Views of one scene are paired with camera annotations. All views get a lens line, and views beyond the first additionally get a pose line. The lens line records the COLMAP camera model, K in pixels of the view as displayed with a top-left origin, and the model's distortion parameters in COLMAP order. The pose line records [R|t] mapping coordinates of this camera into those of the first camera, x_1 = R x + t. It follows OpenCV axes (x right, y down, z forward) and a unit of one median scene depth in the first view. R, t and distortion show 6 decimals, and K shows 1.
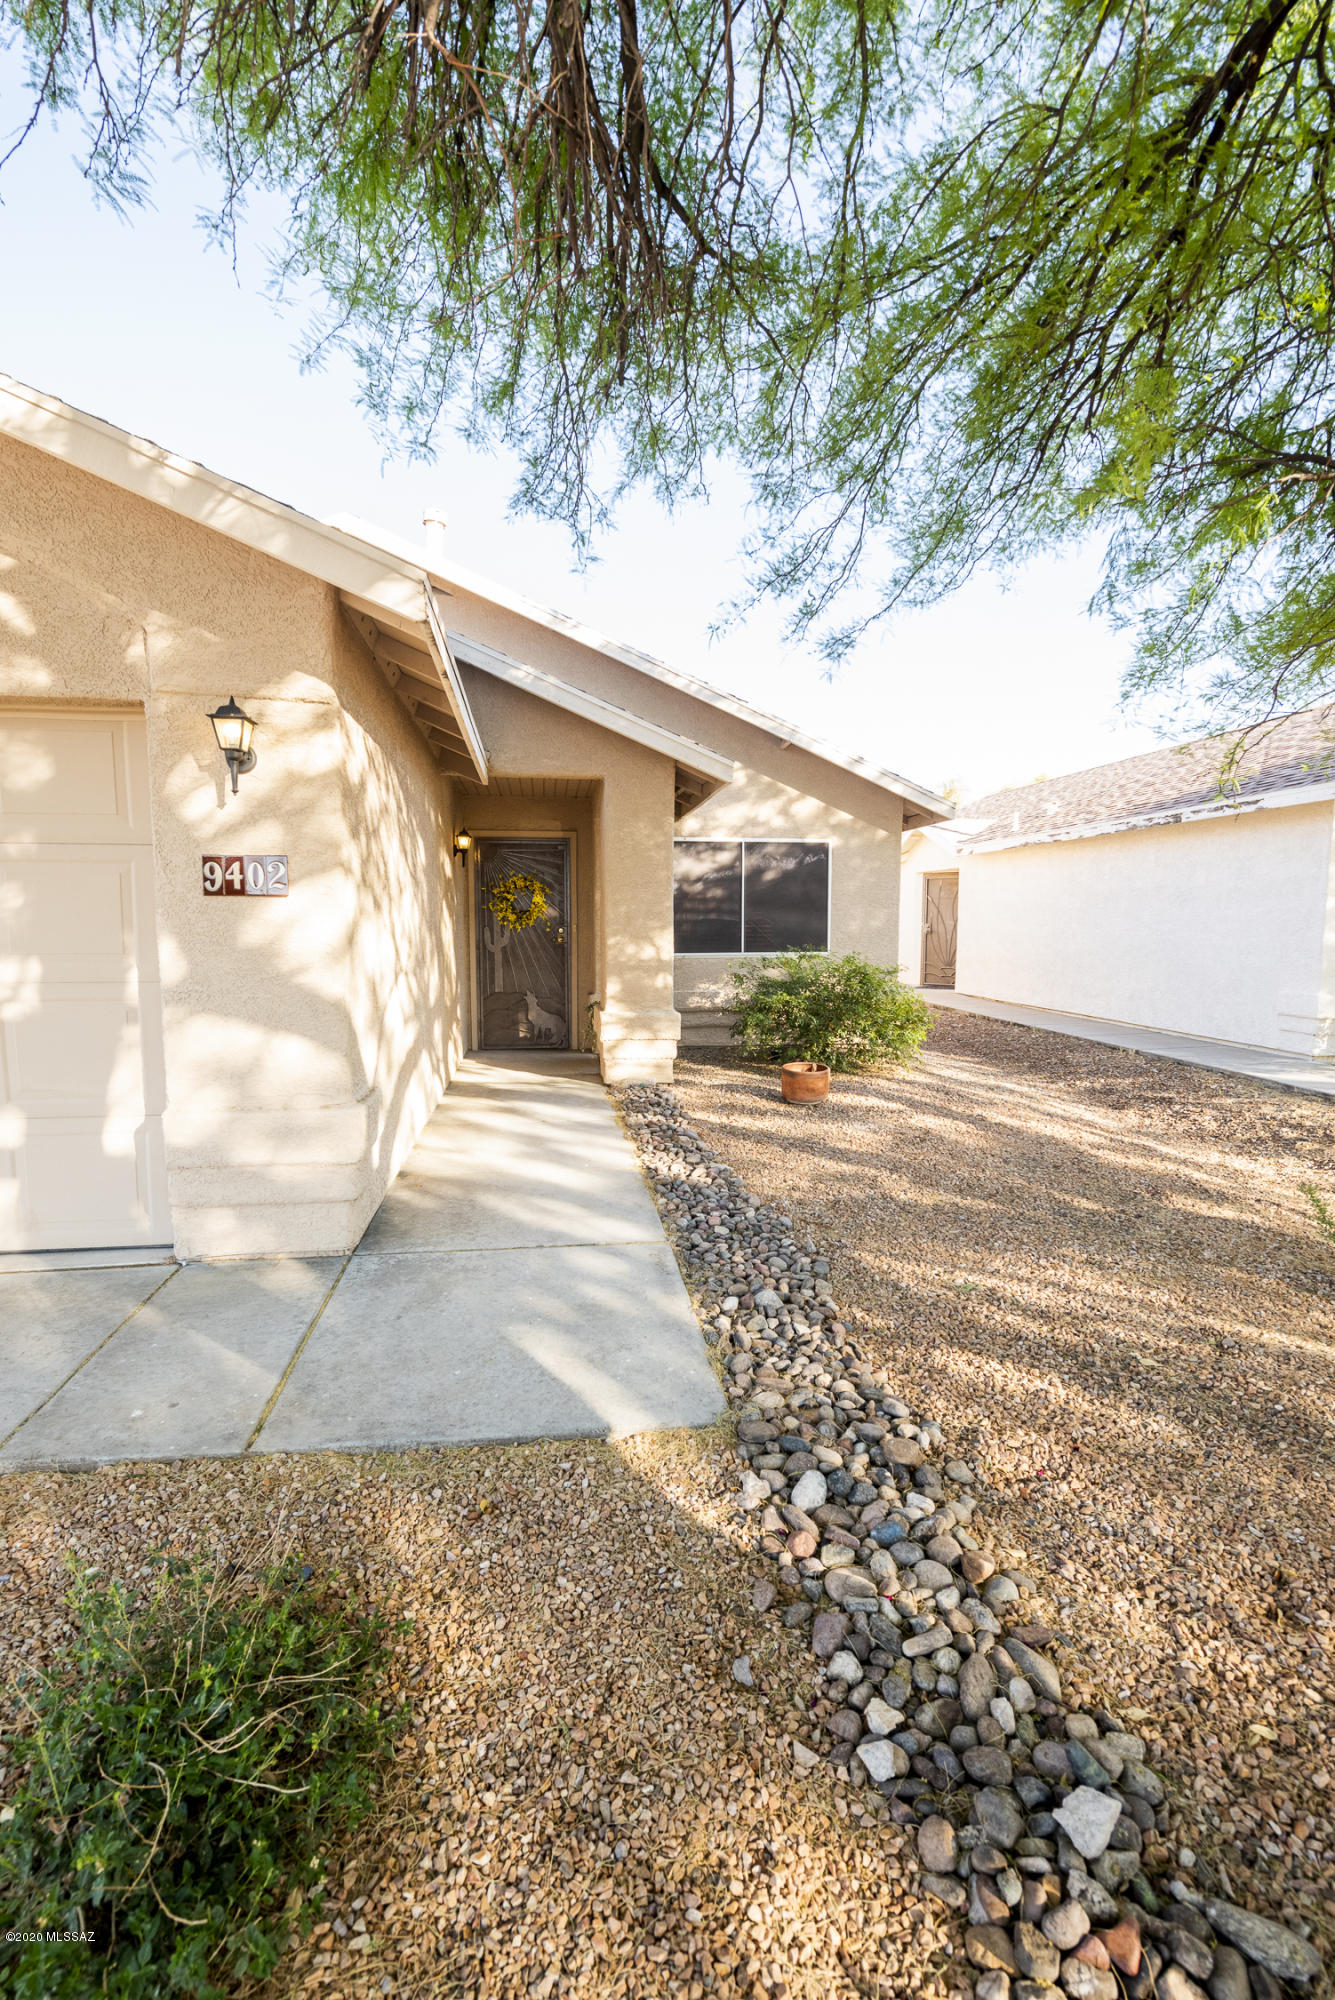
lens RADIAL K [[798.5, 0, 642.4], [0, 798.5, 1004.2], [0, 0, 1]] dist [-0.005470, -0.002967]
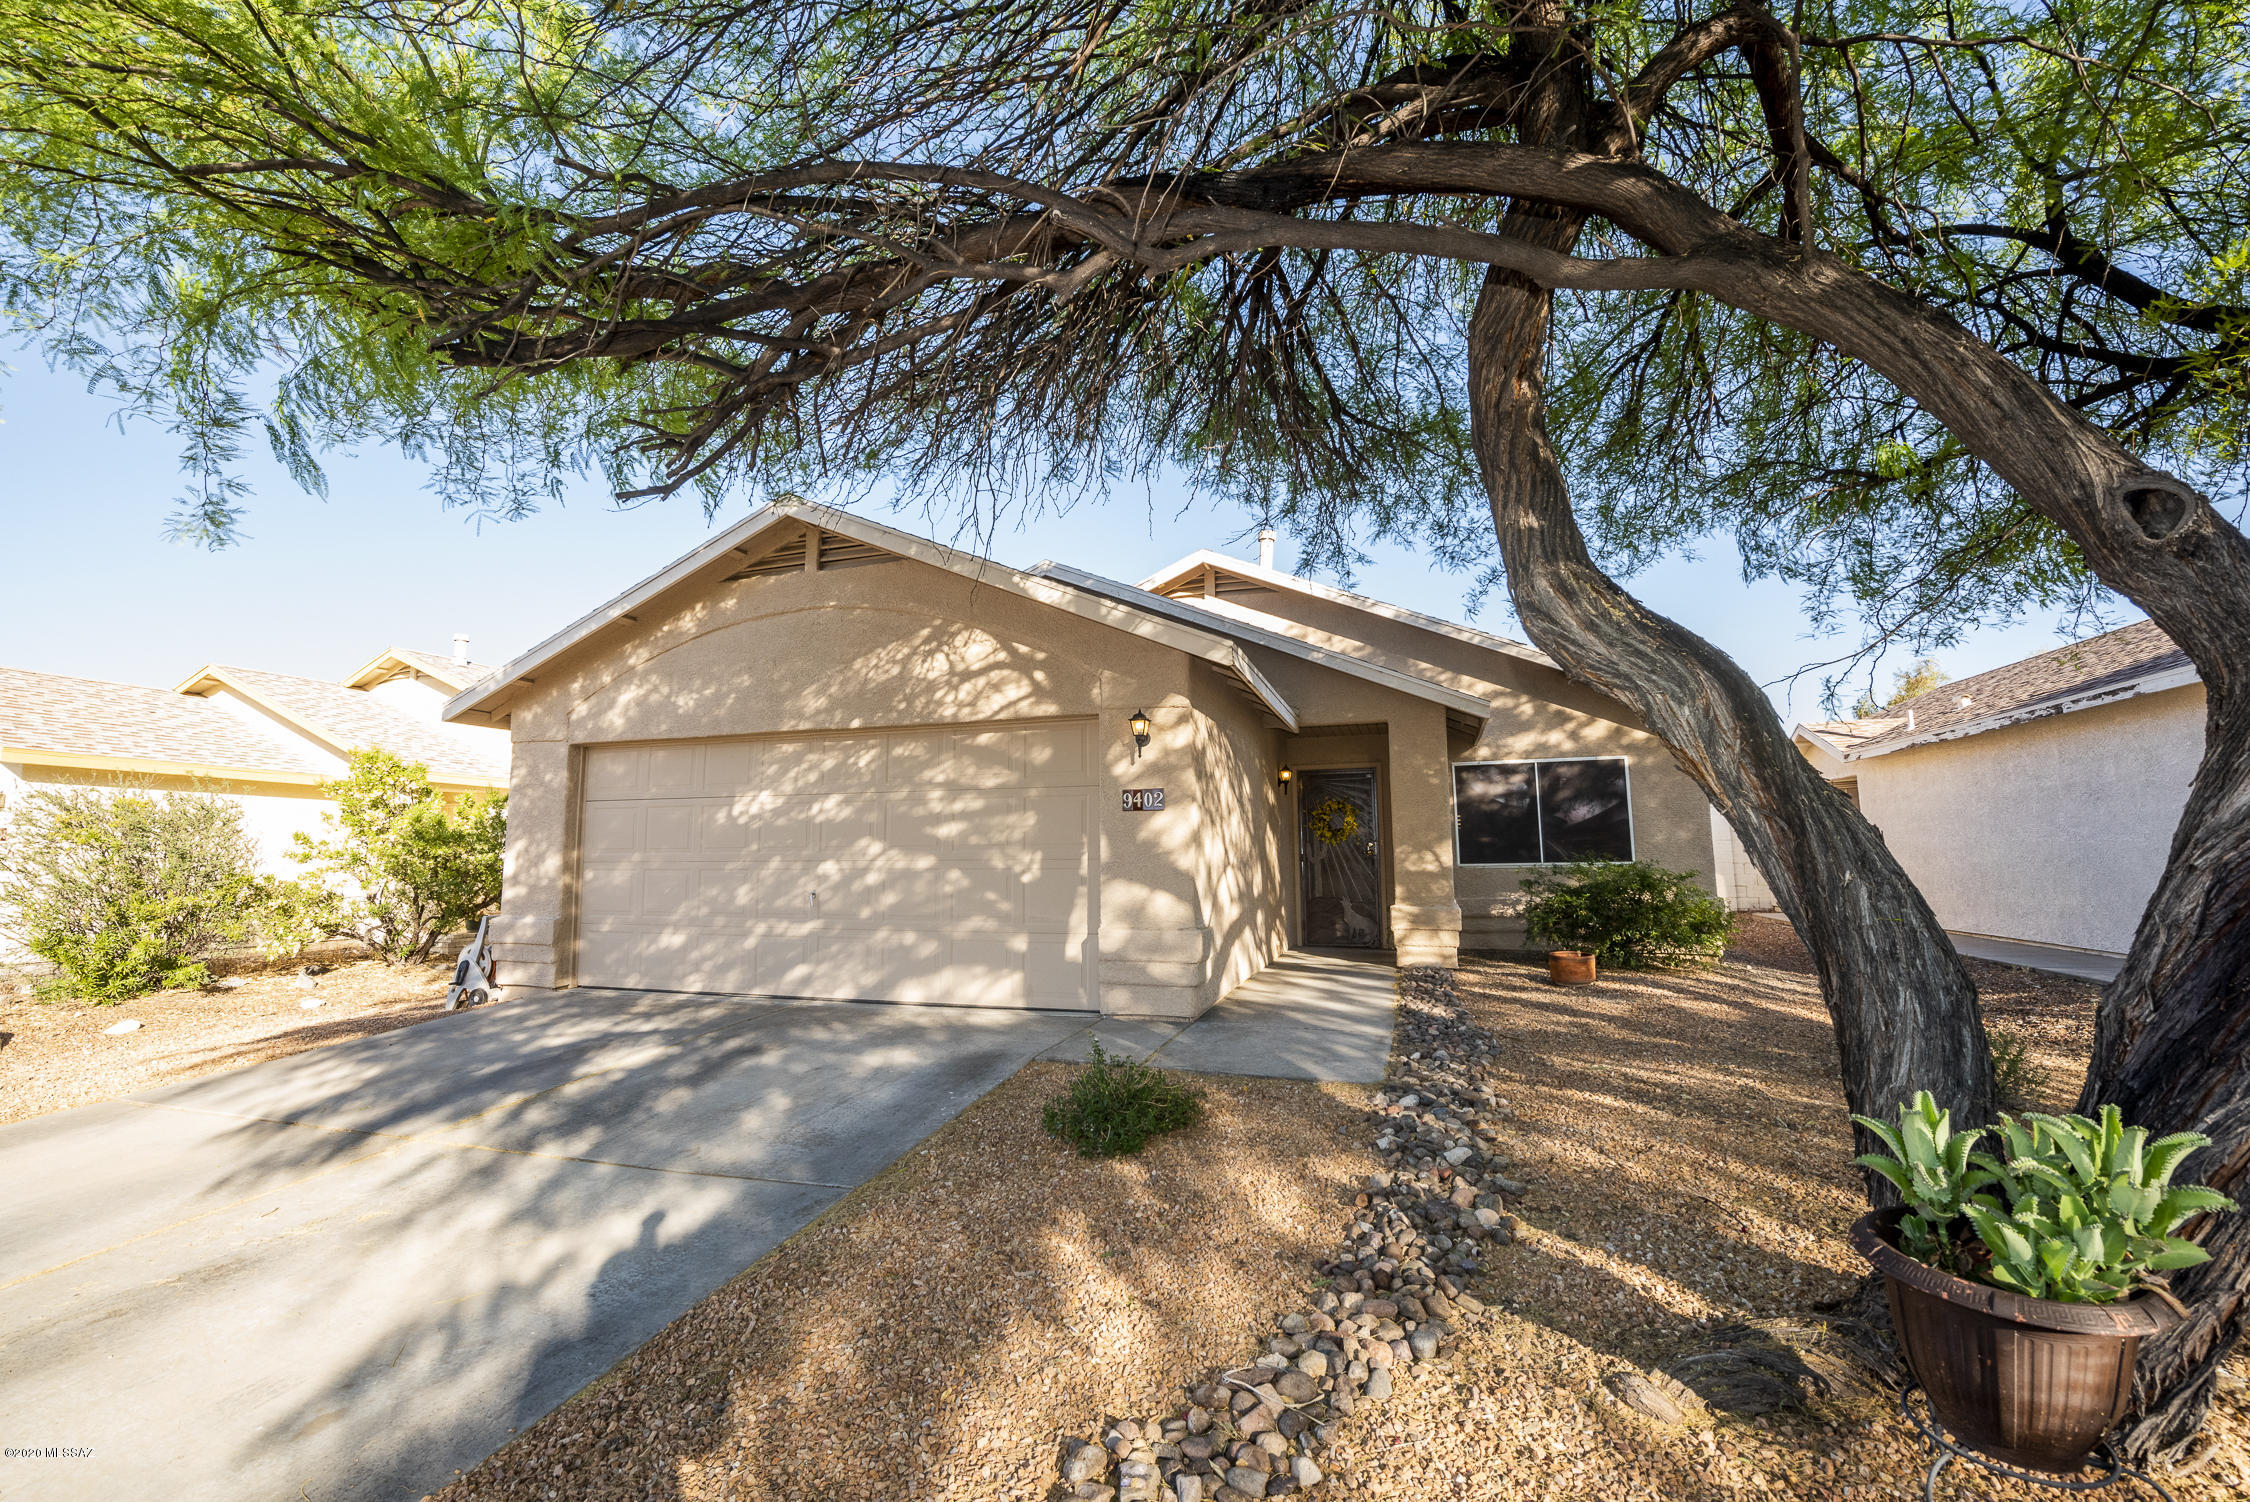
lens RADIAL K [[898.3, 0, 1122.9], [0, 898.3, 747.3], [0, 0, 1]] dist [-0.005470, -0.002967]
pose [[0.905487, -0.066615, -0.419113, 0.174440], [-0.032418, 0.973859, -0.224828, 0.095852], [0.423134, 0.217165, 0.879657, -0.451463]]
